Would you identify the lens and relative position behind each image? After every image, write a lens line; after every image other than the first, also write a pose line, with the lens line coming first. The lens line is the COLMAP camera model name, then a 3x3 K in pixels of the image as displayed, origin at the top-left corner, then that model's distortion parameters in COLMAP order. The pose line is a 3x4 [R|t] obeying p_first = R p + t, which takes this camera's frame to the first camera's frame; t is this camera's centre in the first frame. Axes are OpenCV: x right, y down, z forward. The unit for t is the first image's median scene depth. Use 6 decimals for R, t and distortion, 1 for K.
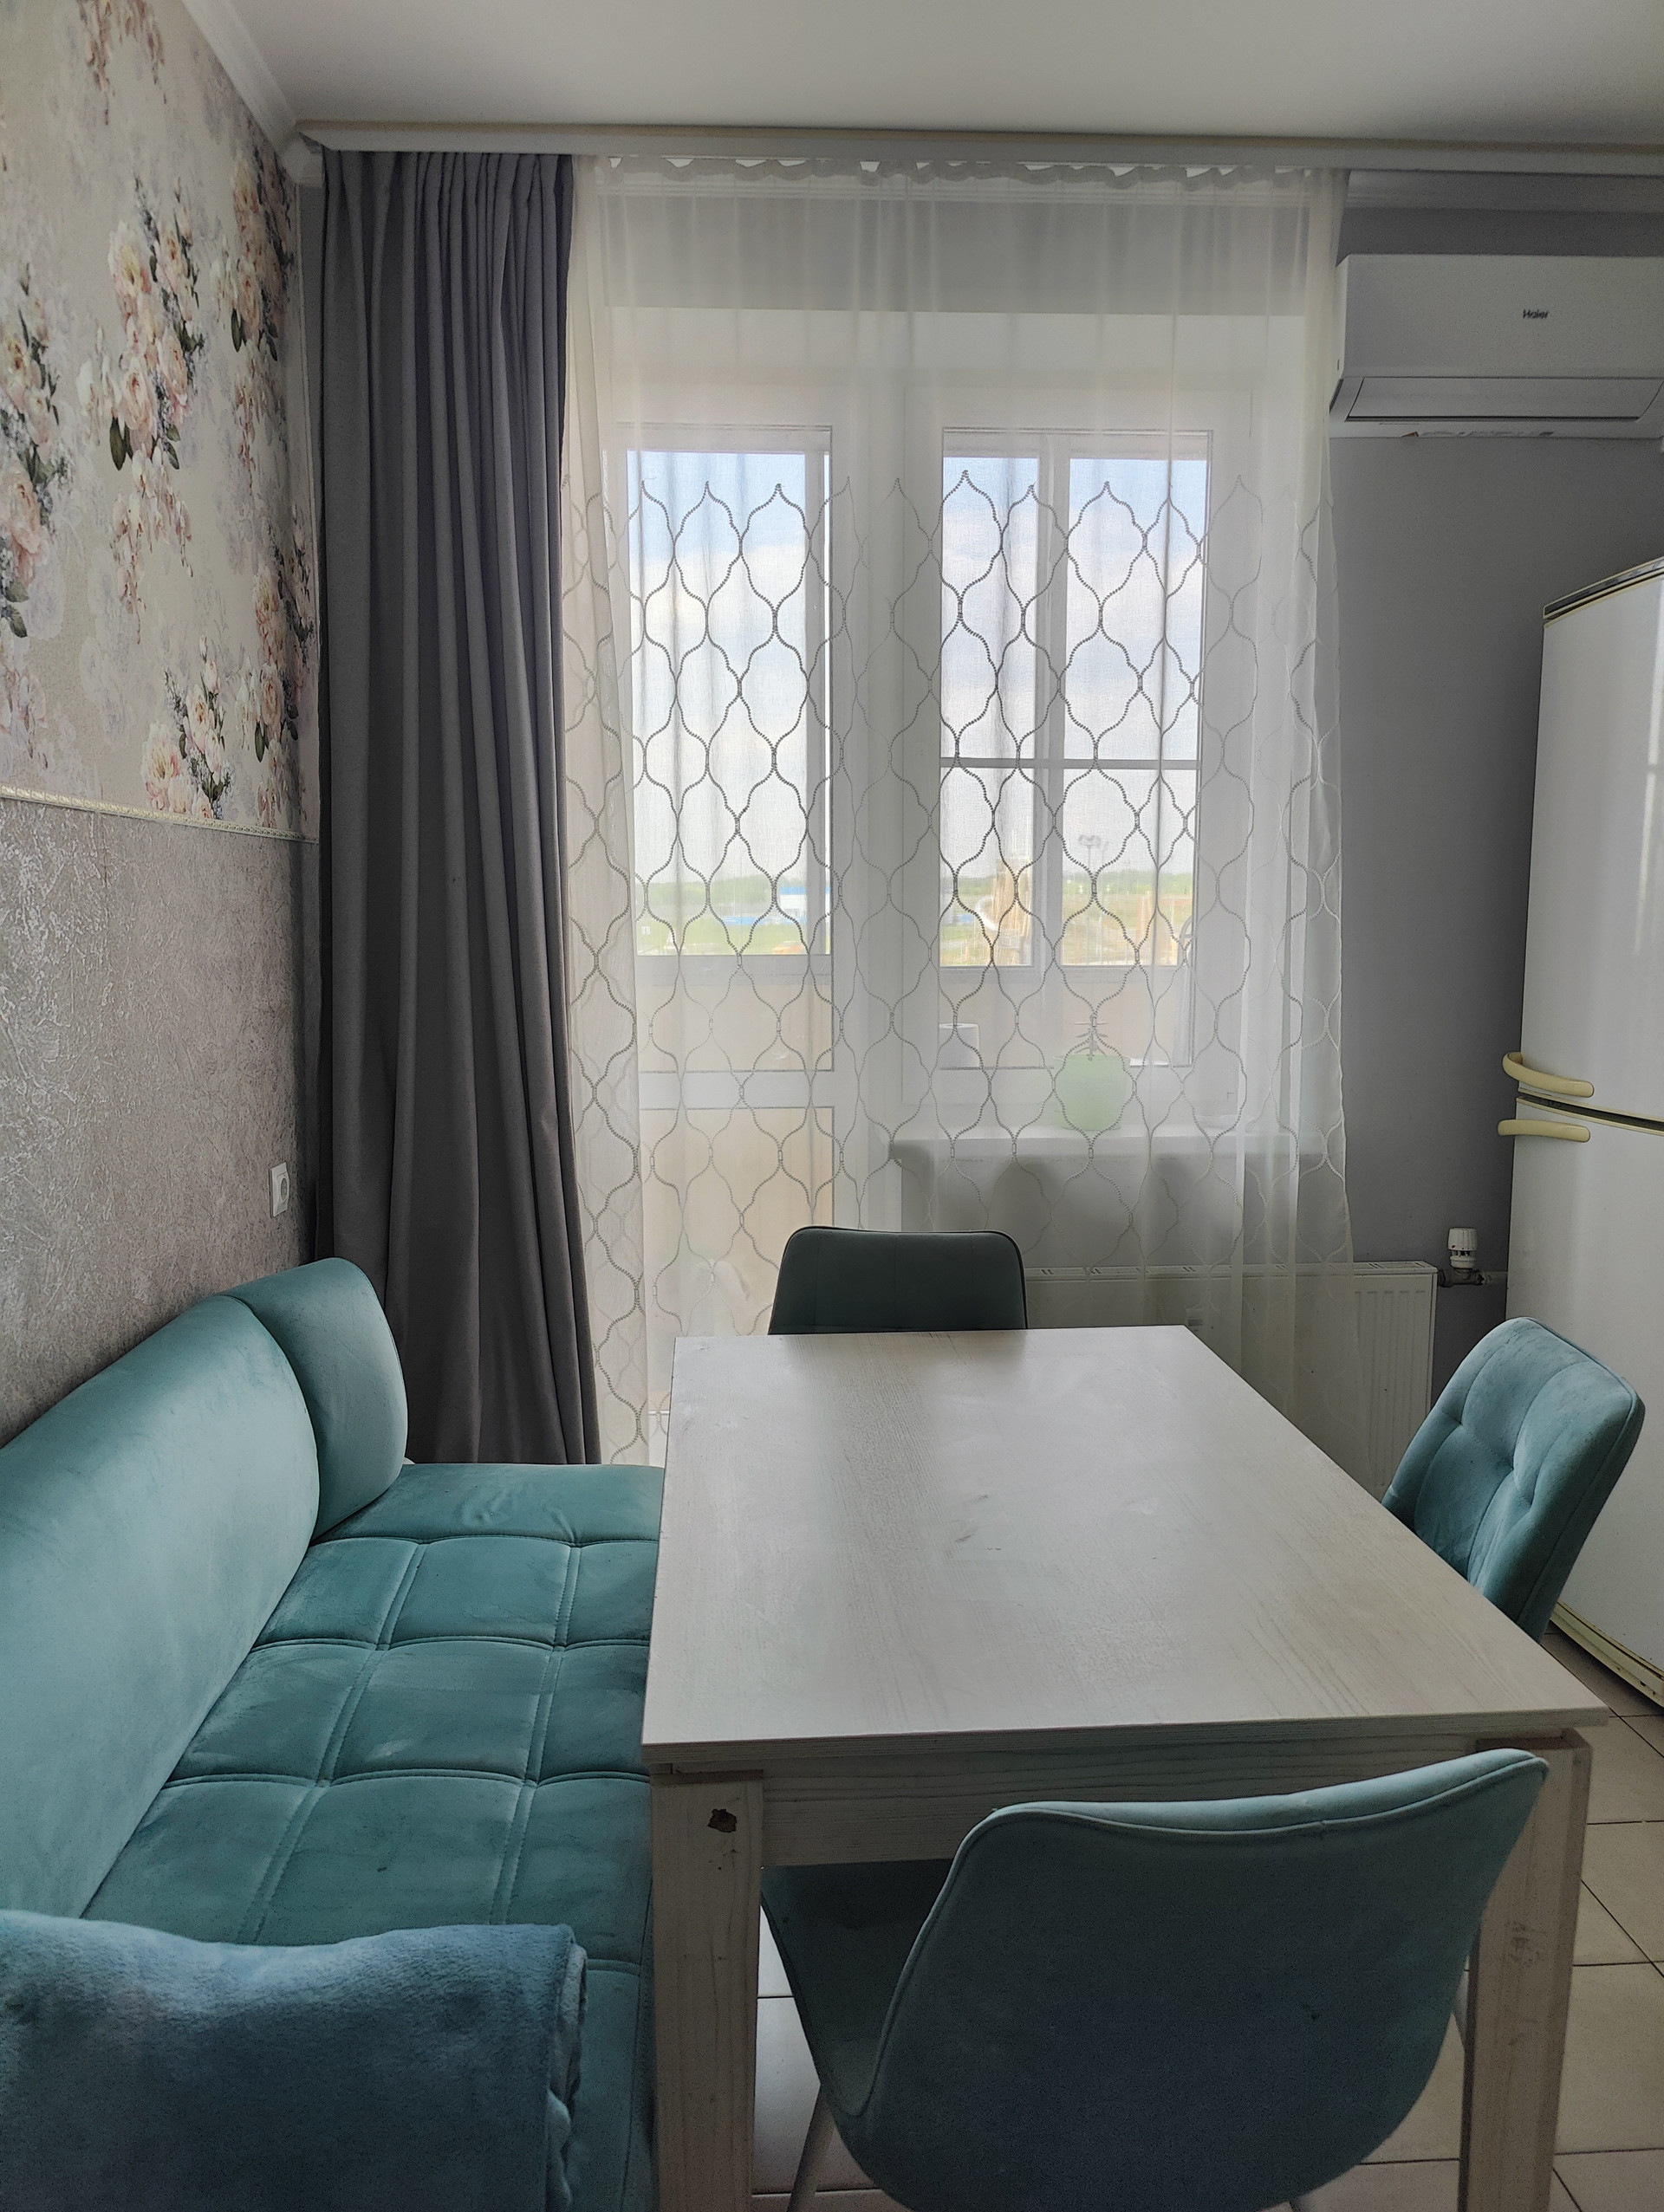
lens RADIAL K [[1545.4, 0, 801.9], [0, 1545.4, 1128.7], [0, 0, 1]] dist [0.034298, -0.036559]
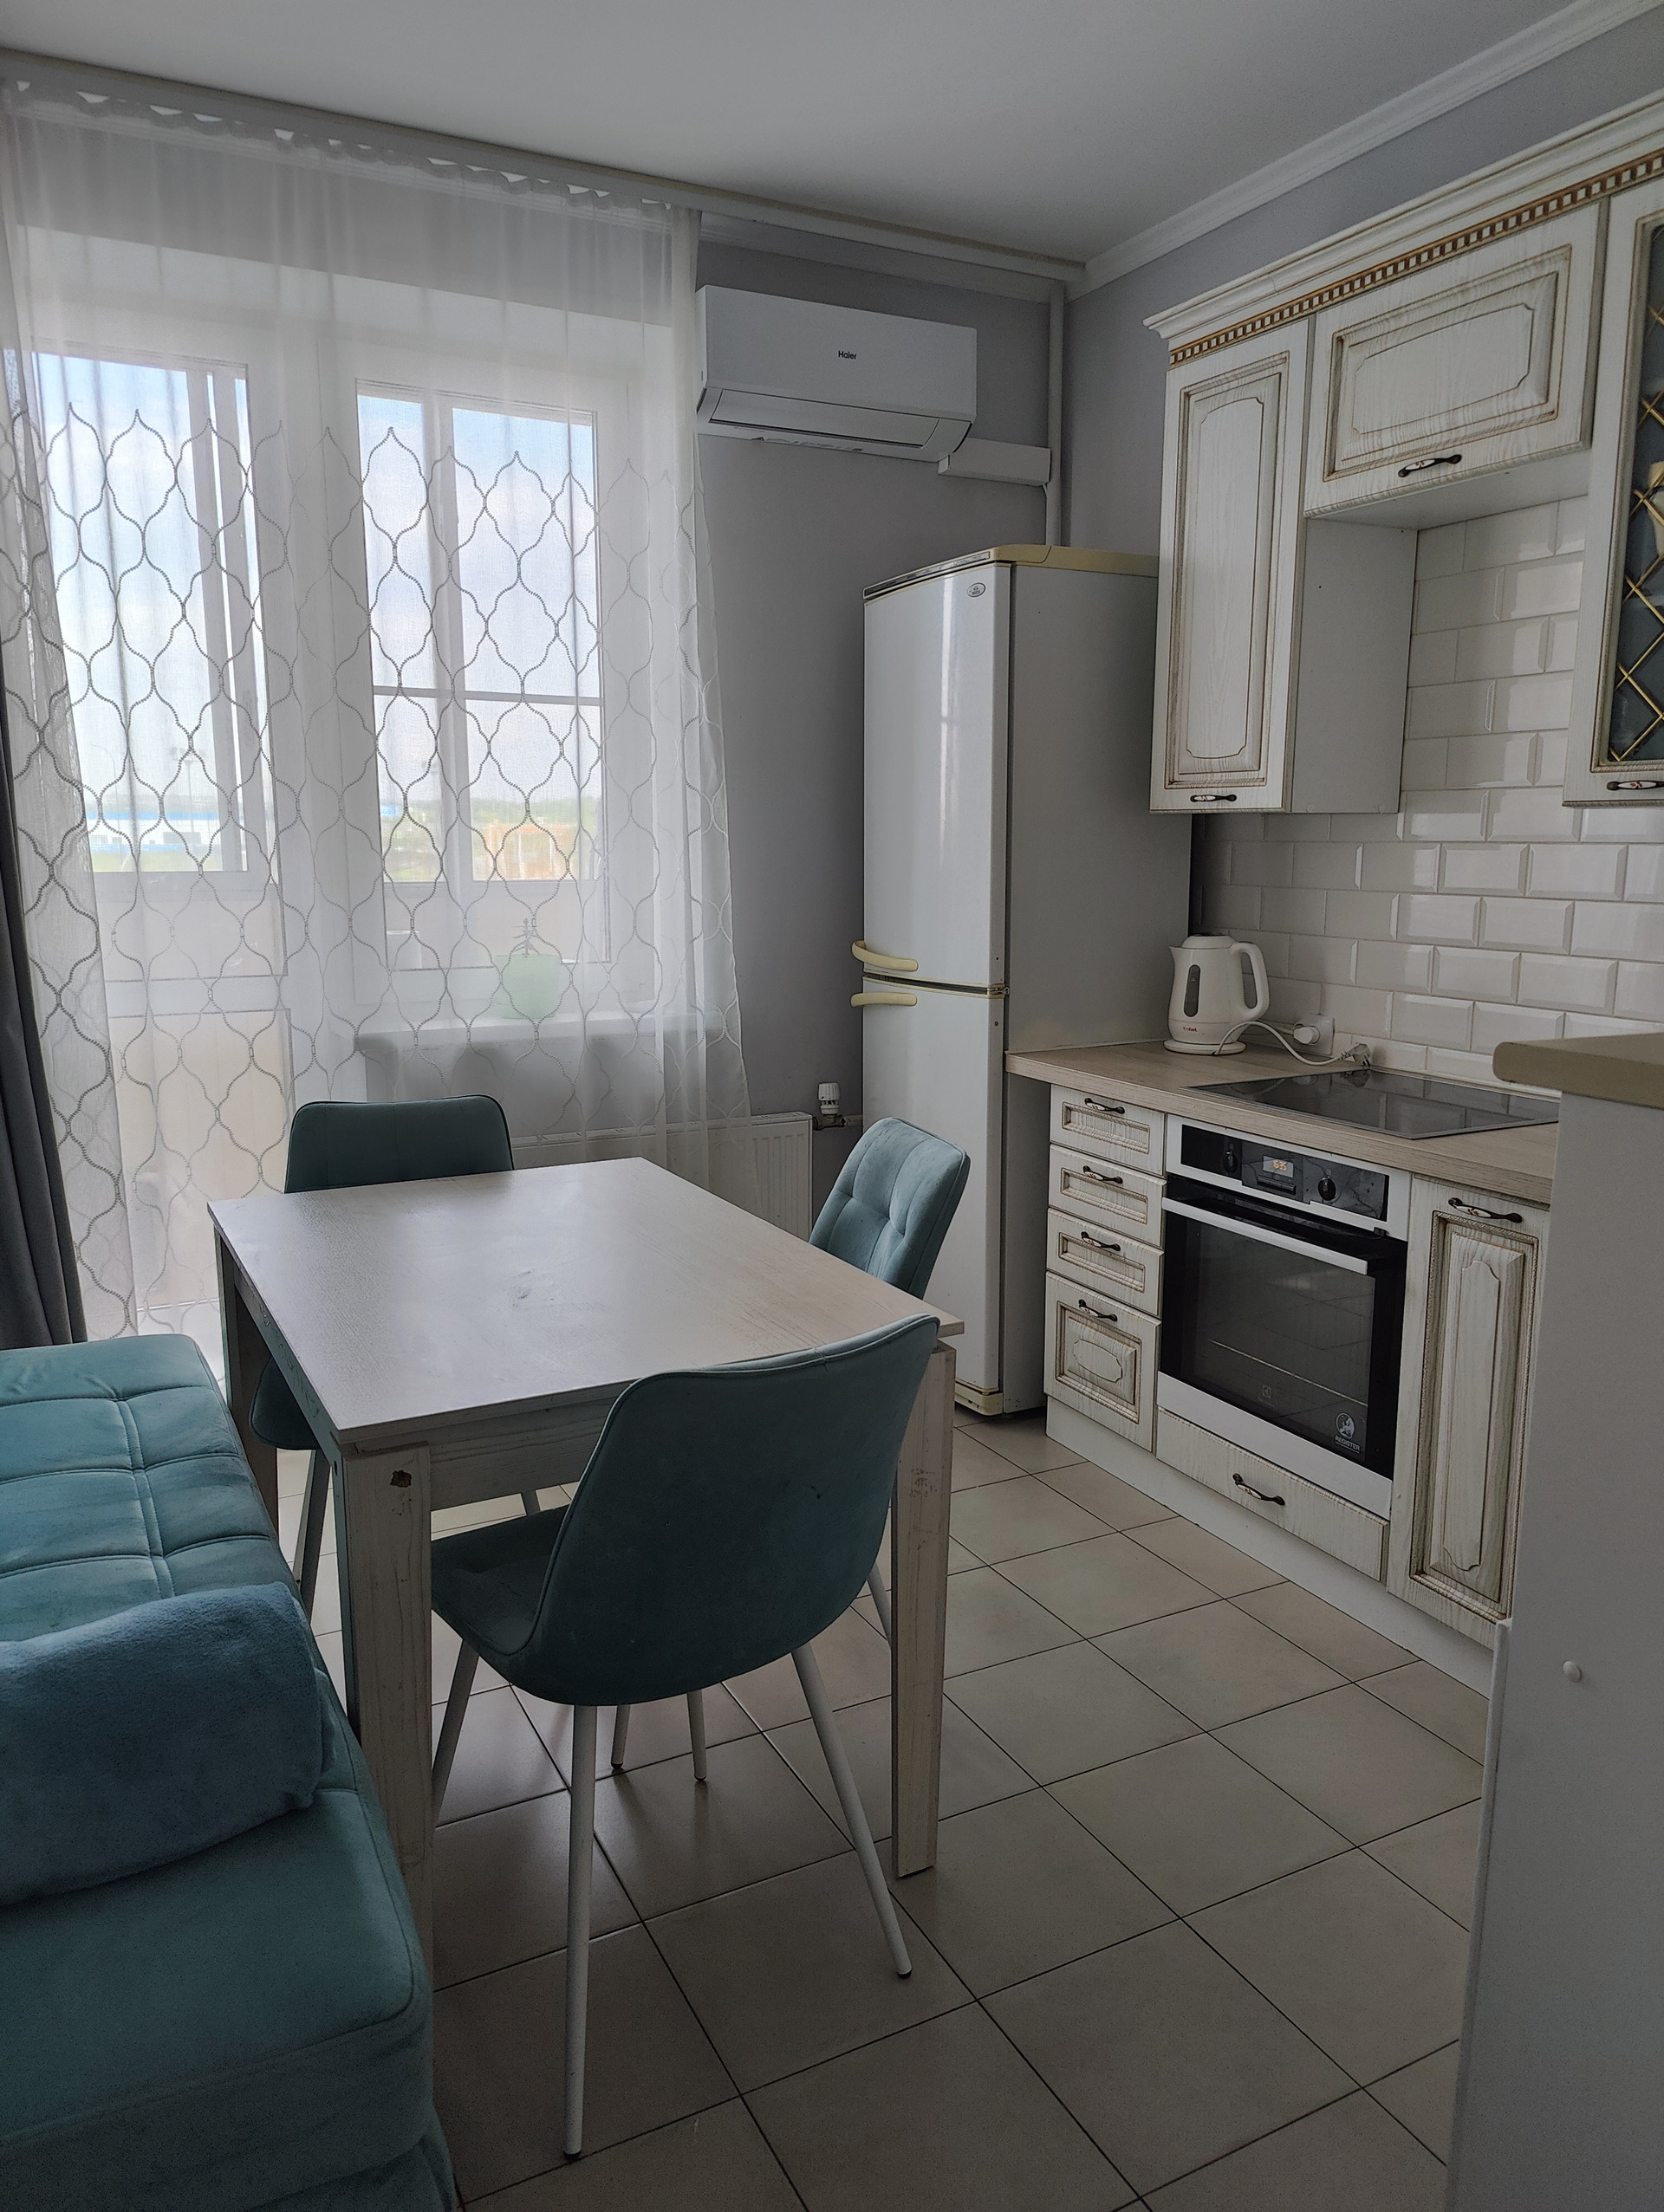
lens RADIAL K [[1545.4, 0, 781.9], [0, 1545.4, 1112.7], [0, 0, 1]] dist [0.034298, -0.036559]
pose [[0.920912, -0.063518, 0.384560, -0.099183], [0.050541, 0.997762, 0.043771, 0.033351], [-0.386480, -0.020874, 0.922062, -0.152088]]
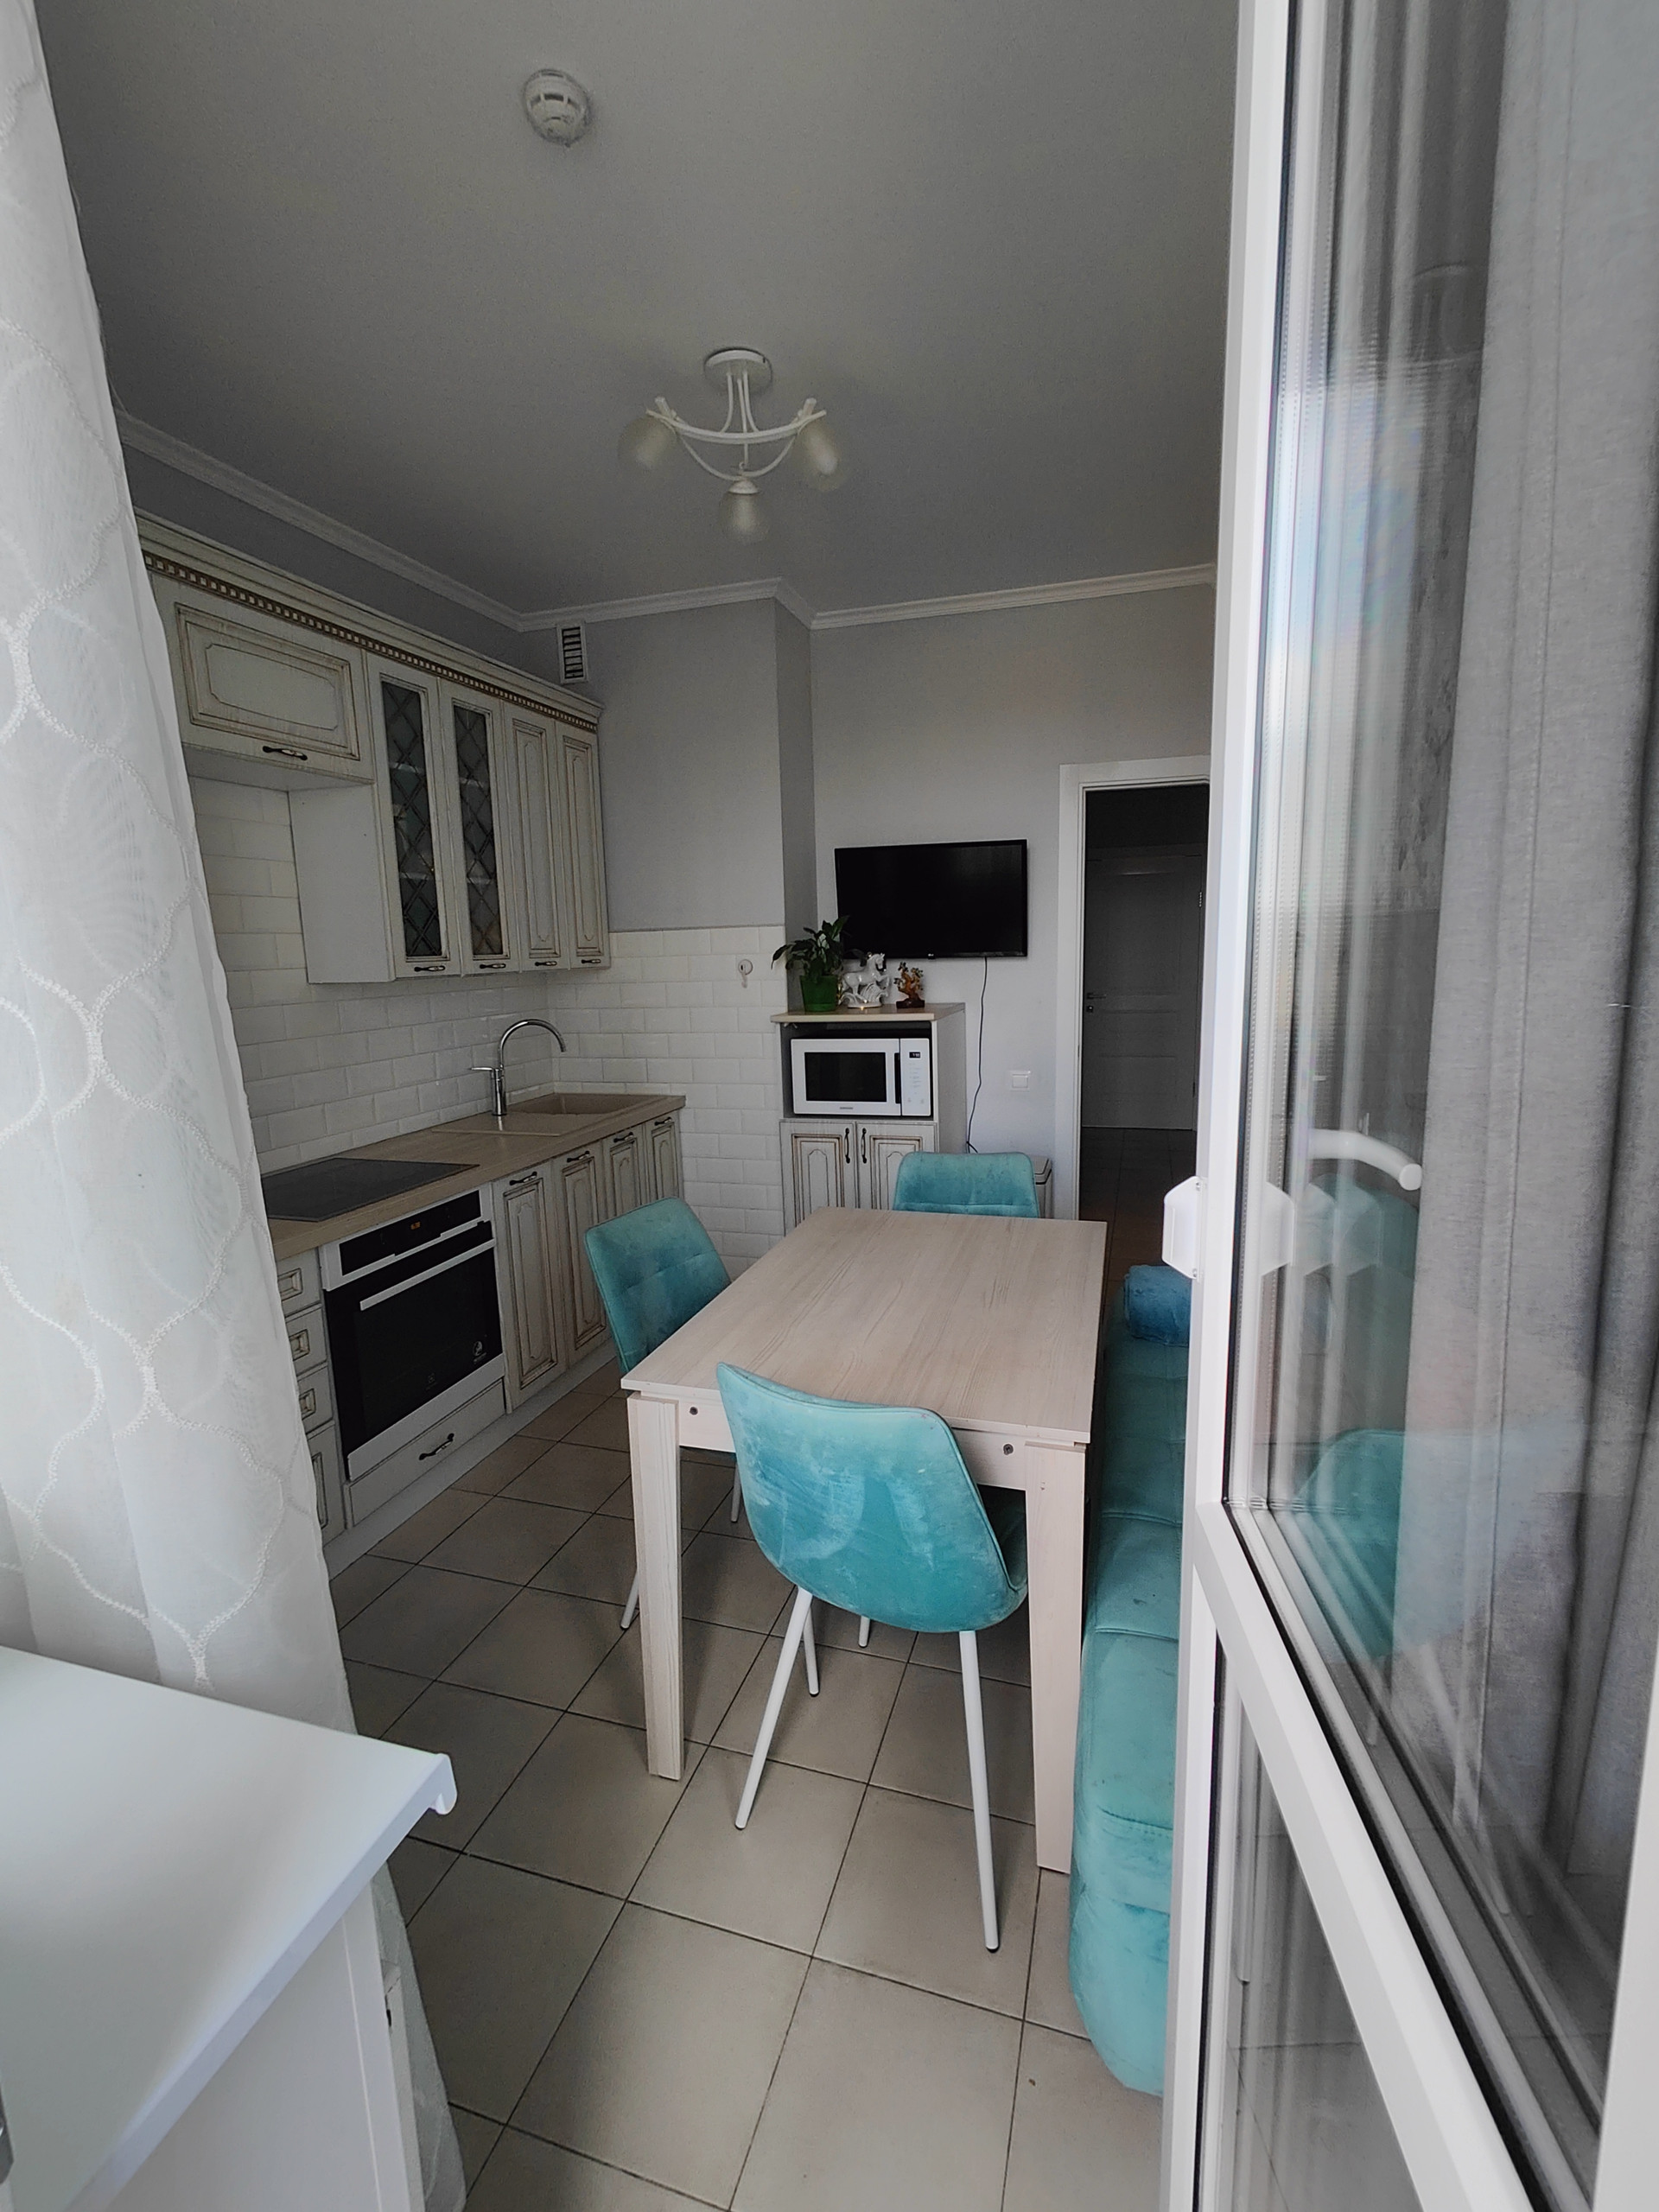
lens RADIAL K [[973.8, 0, 817.3], [0, 973.8, 1100.3], [0, 0, 1]] dist [0.010323, -0.000416]
pose [[-0.931299, -0.022842, 0.363539, -0.104750], [0.089298, 0.953259, 0.288656, -0.233065], [-0.353141, 0.301289, -0.885730, 1.381463]]
